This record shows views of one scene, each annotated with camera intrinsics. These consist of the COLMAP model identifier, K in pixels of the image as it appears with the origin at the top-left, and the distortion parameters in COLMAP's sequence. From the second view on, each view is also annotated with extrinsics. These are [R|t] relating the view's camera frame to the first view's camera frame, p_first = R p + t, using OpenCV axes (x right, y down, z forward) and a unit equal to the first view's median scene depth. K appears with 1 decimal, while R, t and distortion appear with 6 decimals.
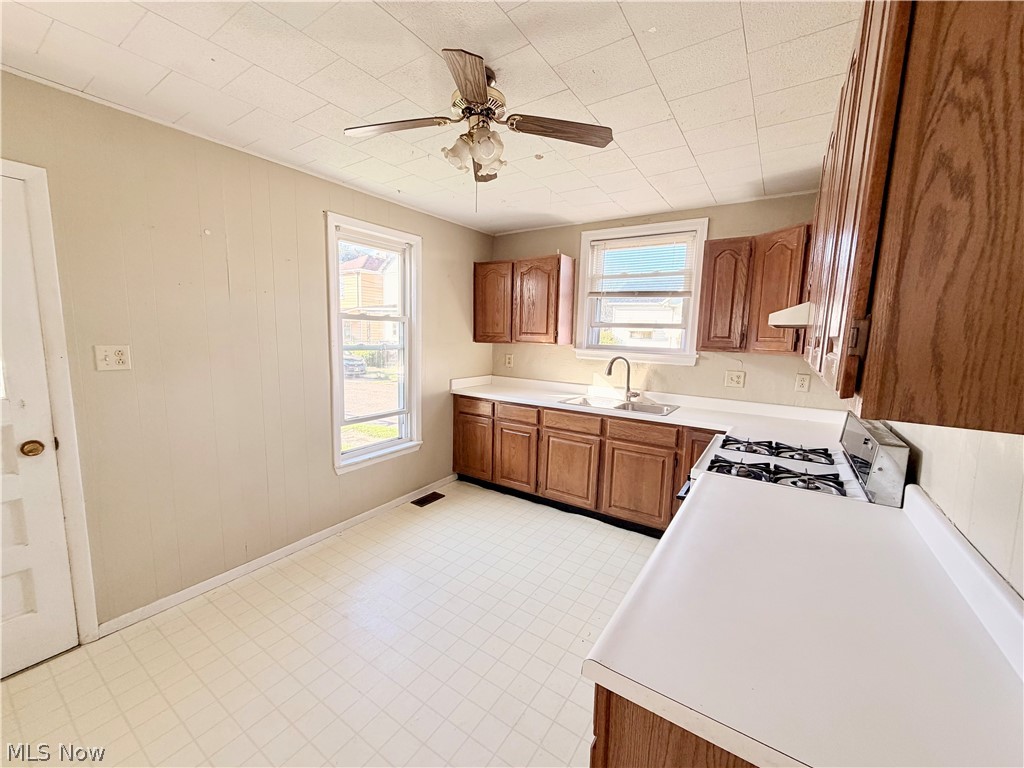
lens RADIAL K [[405.6, 0, 506.8], [0, 405.6, 385.2], [0, 0, 1]] dist [0.000405, 0.000087]
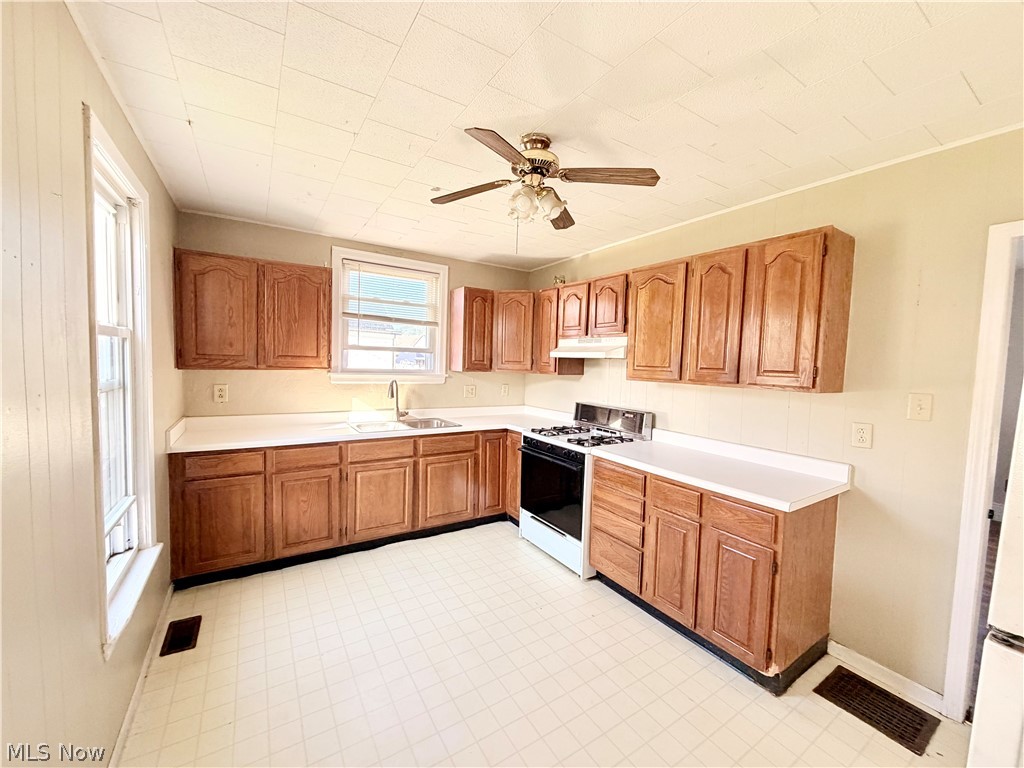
lens RADIAL K [[405.6, 0, 506.8], [0, 405.6, 385.2], [0, 0, 1]] dist [0.000405, 0.000087]
pose [[0.407597, -0.067875, 0.910636, -0.546586], [0.098837, 0.994654, 0.029899, -0.057612], [-0.907797, 0.077818, 0.412127, 0.310178]]
